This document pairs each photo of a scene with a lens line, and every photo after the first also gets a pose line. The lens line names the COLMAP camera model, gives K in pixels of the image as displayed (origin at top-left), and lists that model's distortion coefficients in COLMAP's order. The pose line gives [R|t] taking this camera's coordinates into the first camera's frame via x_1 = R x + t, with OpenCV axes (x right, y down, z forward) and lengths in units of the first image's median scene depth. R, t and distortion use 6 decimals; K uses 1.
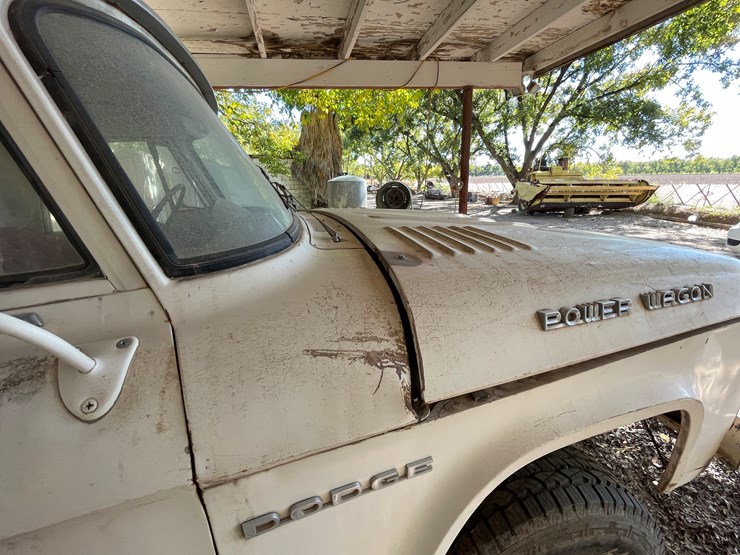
lens RADIAL K [[323.8, 0, 369.1], [0, 323.8, 278.2], [0, 0, 1]] dist [-0.002614, 0.000400]
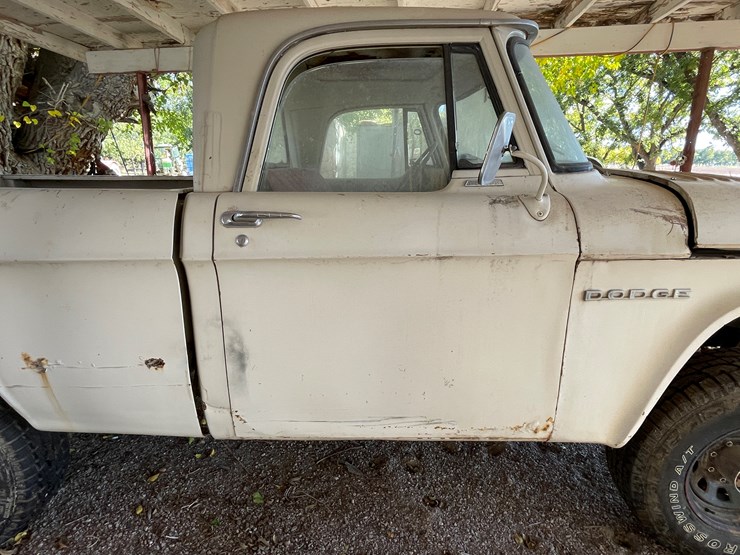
lens RADIAL K [[412.9, 0, 368.4], [0, 412.9, 278.0], [0, 0, 1]] dist [0.001399, -0.002280]
pose [[0.946108, 0.120430, -0.300625, -0.042622], [-0.126690, 0.991941, -0.001341, 0.040042], [0.298041, 0.039355, 0.953741, -0.087738]]
